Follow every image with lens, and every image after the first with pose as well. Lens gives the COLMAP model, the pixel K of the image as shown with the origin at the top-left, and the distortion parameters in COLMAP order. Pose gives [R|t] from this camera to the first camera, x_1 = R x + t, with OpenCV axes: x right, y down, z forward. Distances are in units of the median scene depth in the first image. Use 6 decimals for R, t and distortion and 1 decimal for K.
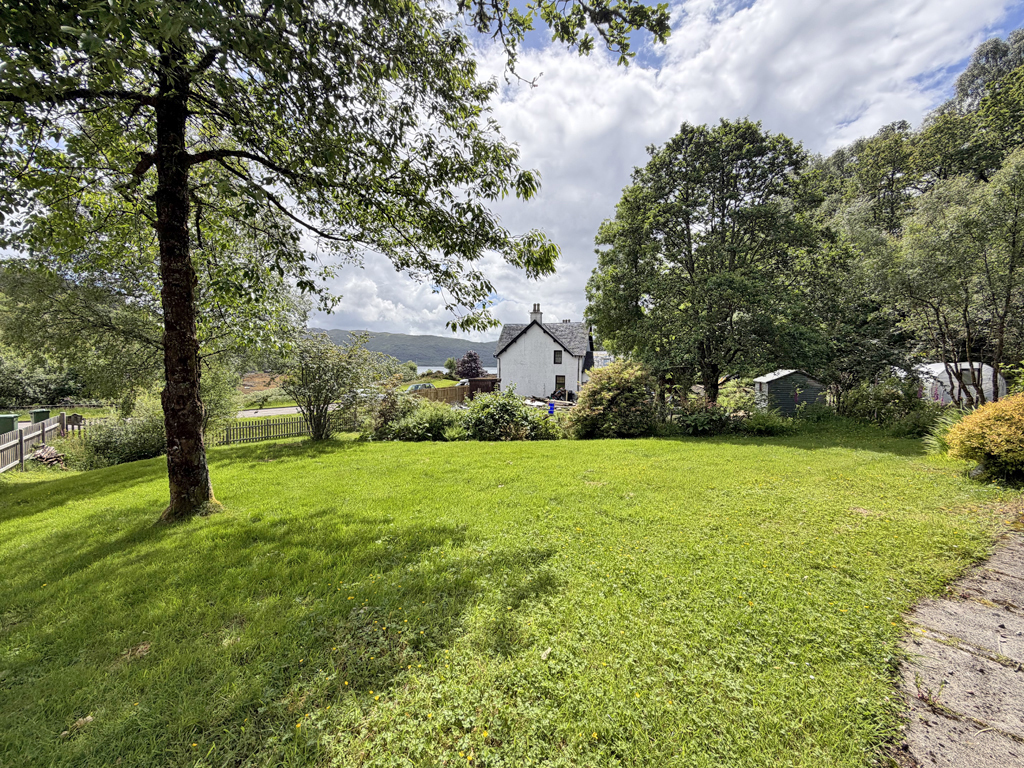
lens RADIAL K [[414.4, 0, 513.3], [0, 414.4, 382.1], [0, 0, 1]] dist [0.004149, 0.000147]
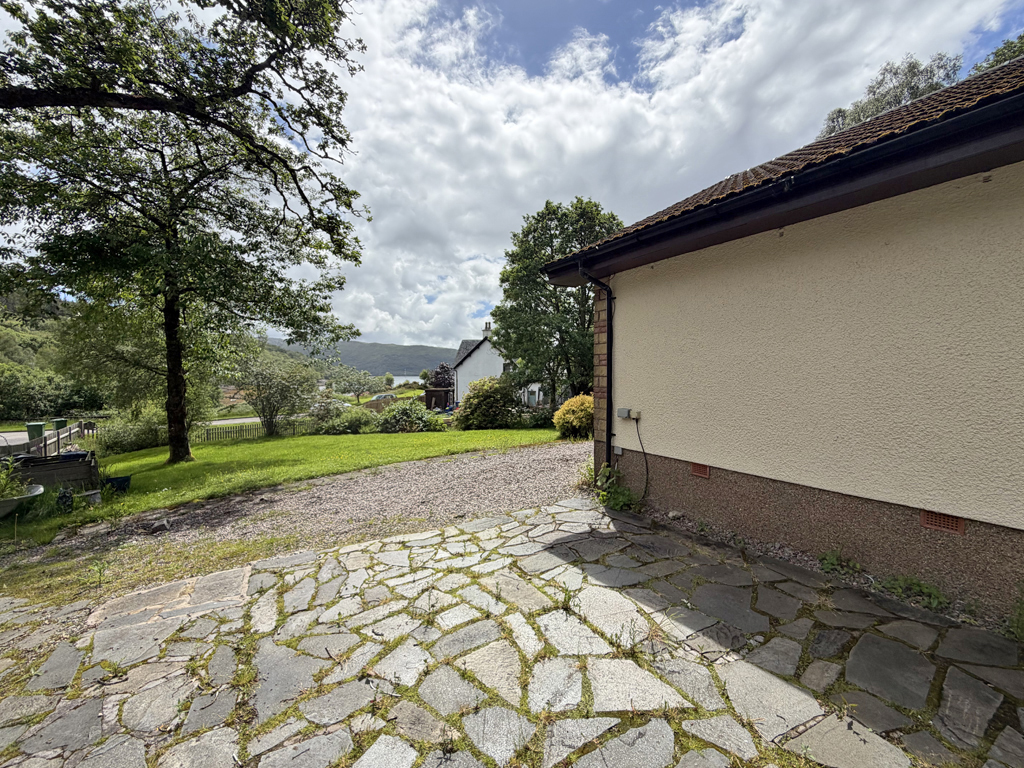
lens RADIAL K [[414.4, 0, 513.3], [0, 414.4, 385.0], [0, 0, 1]] dist [0.004149, 0.000147]
pose [[0.999746, -0.013016, 0.018374, 0.274814], [0.013264, 0.999822, -0.013404, -0.002921], [-0.018197, 0.013645, 0.999741, -0.357571]]
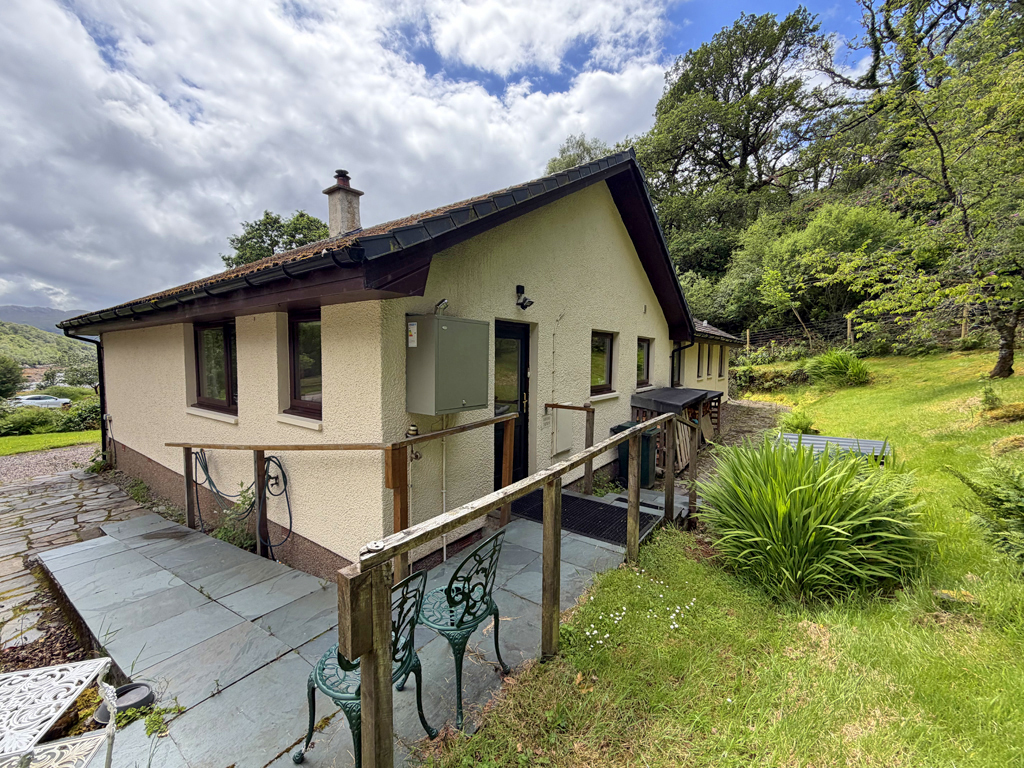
lens RADIAL K [[414.4, 0, 507.5], [0, 414.4, 379.9], [0, 0, 1]] dist [0.004149, 0.000147]
pose [[0.920958, -0.034635, 0.388119, 0.629159], [0.027013, 0.999320, 0.025078, -0.030266], [-0.388723, -0.012612, 0.921268, -0.749746]]
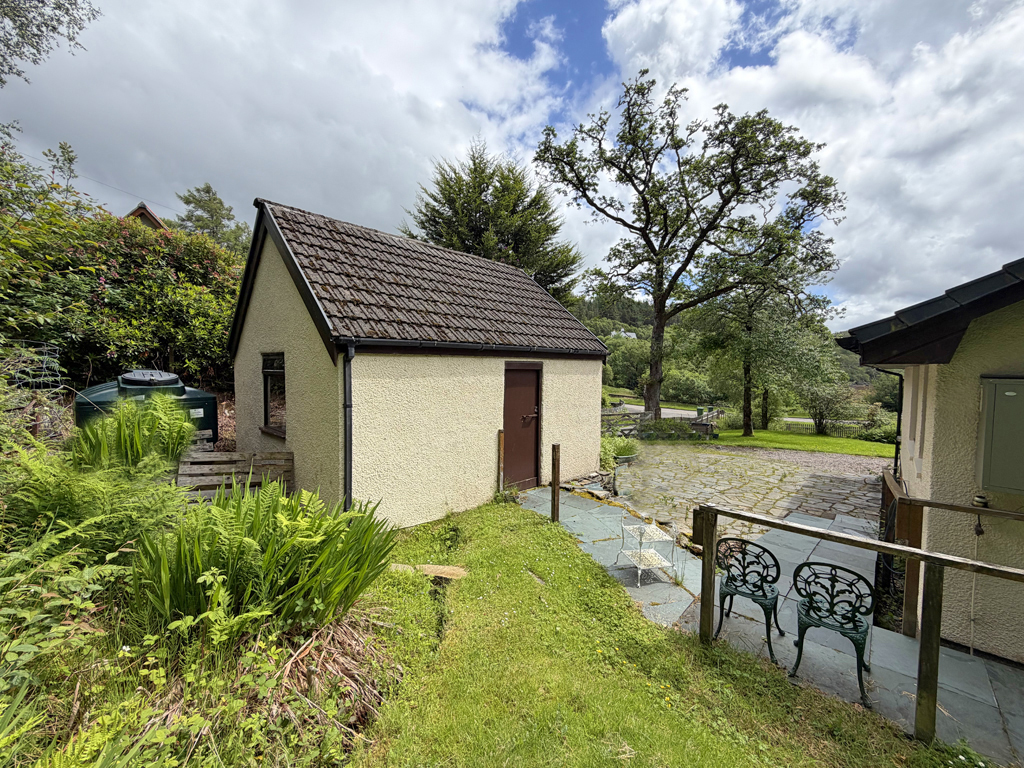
lens RADIAL K [[414.4, 0, 509.5], [0, 414.4, 384.6], [0, 0, 1]] dist [0.004149, 0.000147]
pose [[0.289932, 0.032674, -0.956489, 0.810272], [-0.047418, 0.998680, 0.019742, -0.051569], [0.955872, 0.039631, 0.291099, -0.813879]]
